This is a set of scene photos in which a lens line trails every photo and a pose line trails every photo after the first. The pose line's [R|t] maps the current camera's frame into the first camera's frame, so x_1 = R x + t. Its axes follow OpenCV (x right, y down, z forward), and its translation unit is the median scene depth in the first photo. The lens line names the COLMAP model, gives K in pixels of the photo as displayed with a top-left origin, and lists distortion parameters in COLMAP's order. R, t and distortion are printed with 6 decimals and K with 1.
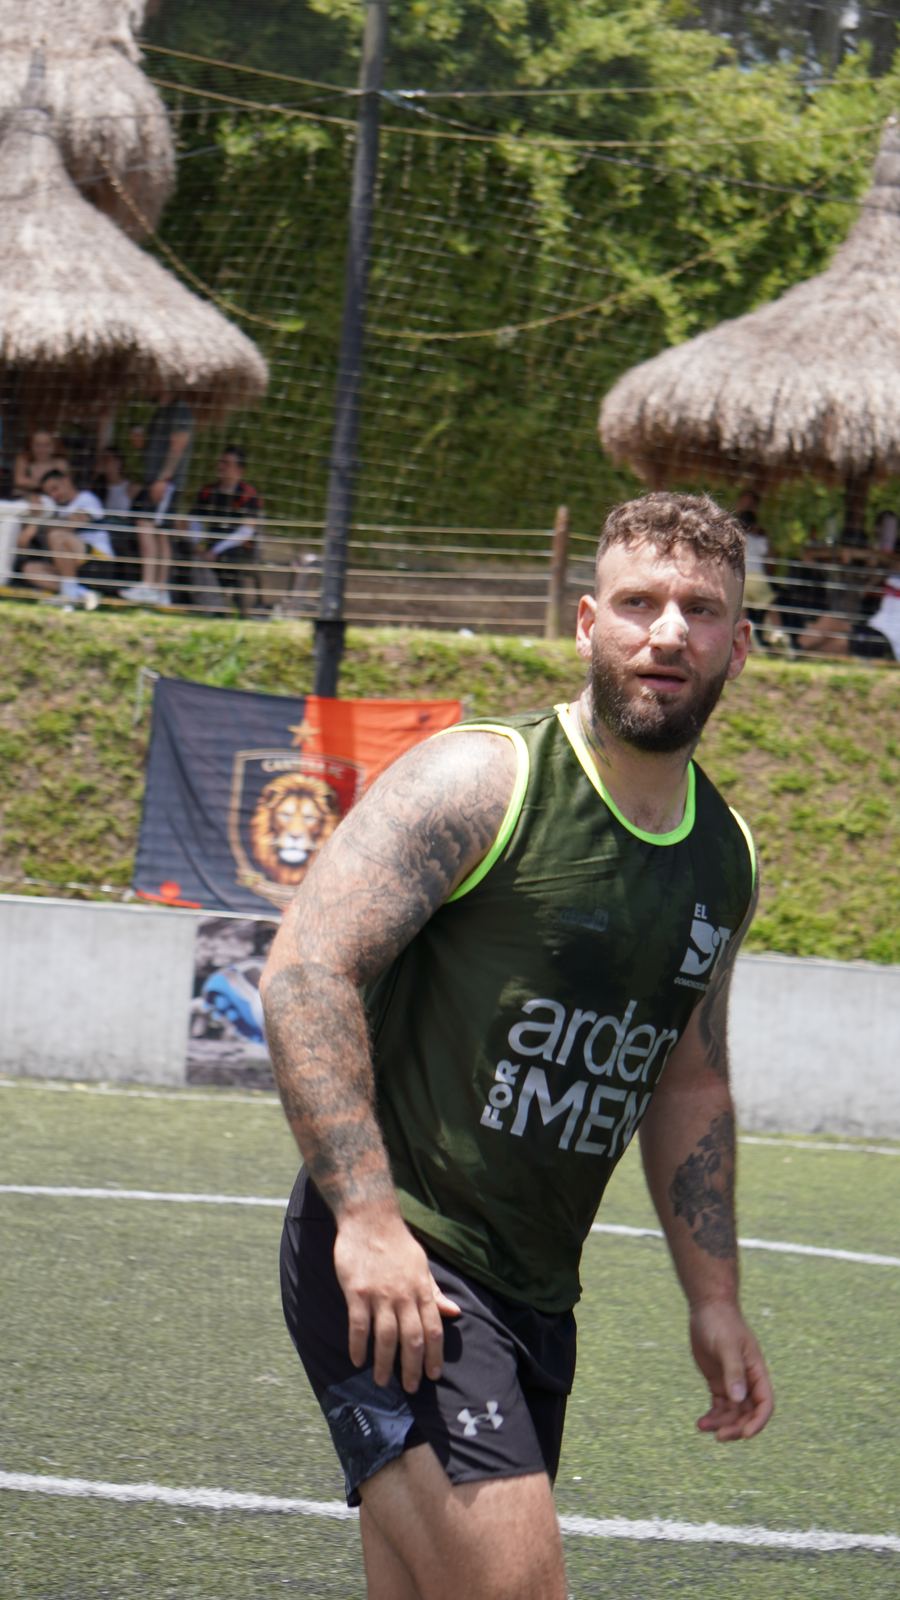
lens RADIAL K [[3990.8, 0, 454.3], [0, 3990.8, 680.8], [0, 0, 1]] dist [0.212351, 0.516458]
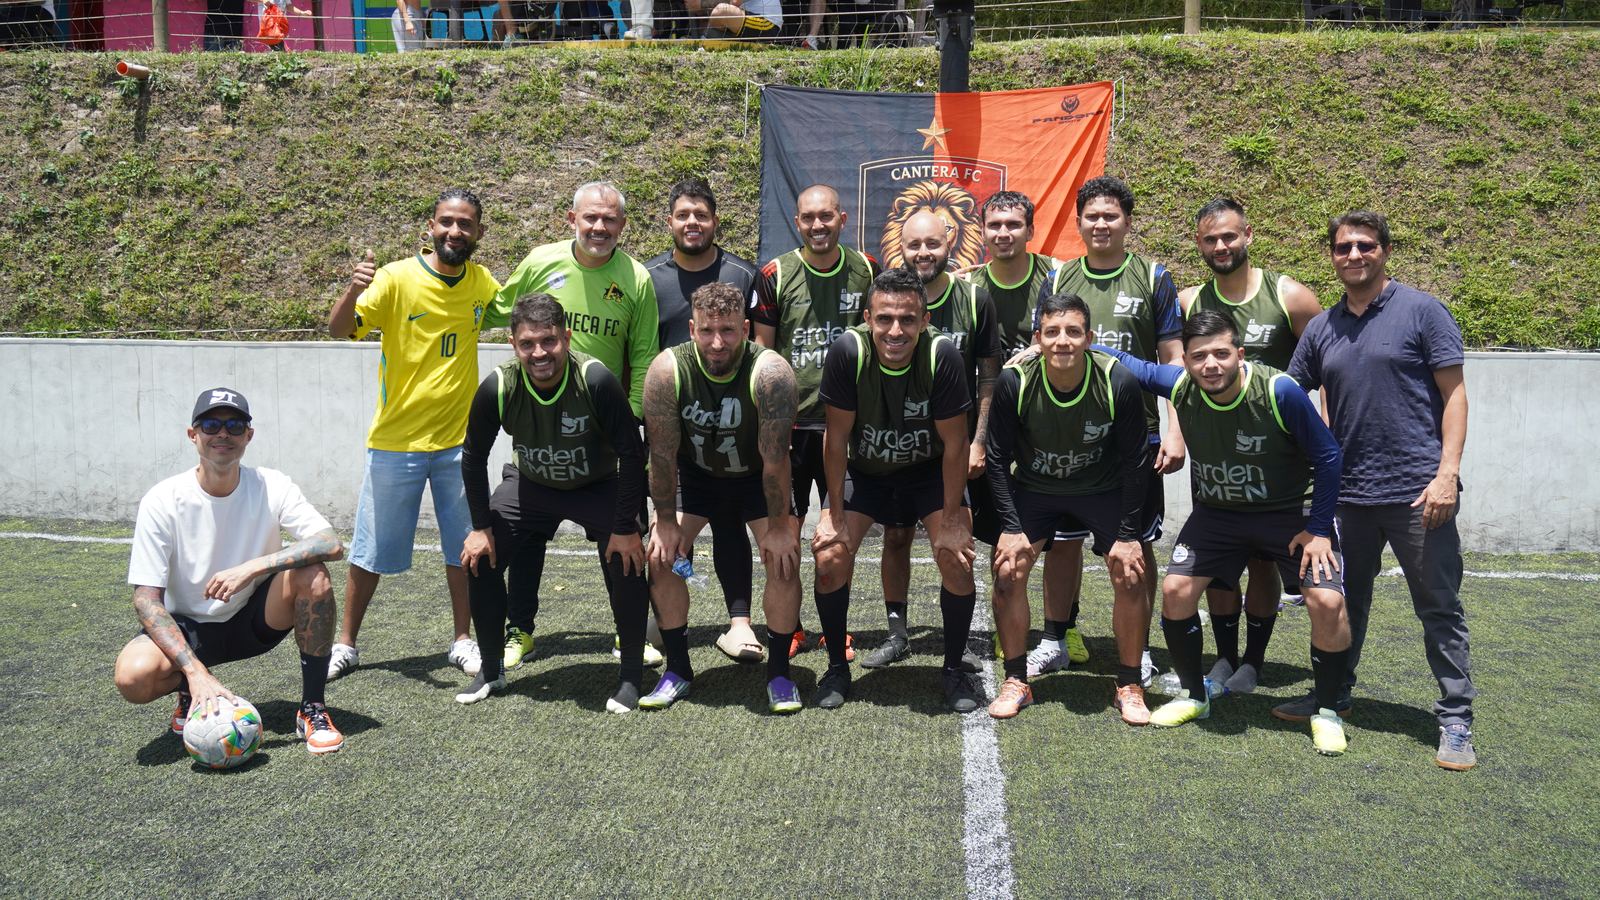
lens RADIAL K [[1483.0, 0, 804.0], [0, 1483.0, 465.5], [0, 0, 1]] dist [-0.020223, 0.016643]
pose [[0.983568, -0.056703, -0.171402, -0.012805], [0.083887, 0.984224, 0.155776, 0.030073], [0.159864, -0.167595, 0.972808, 0.629132]]
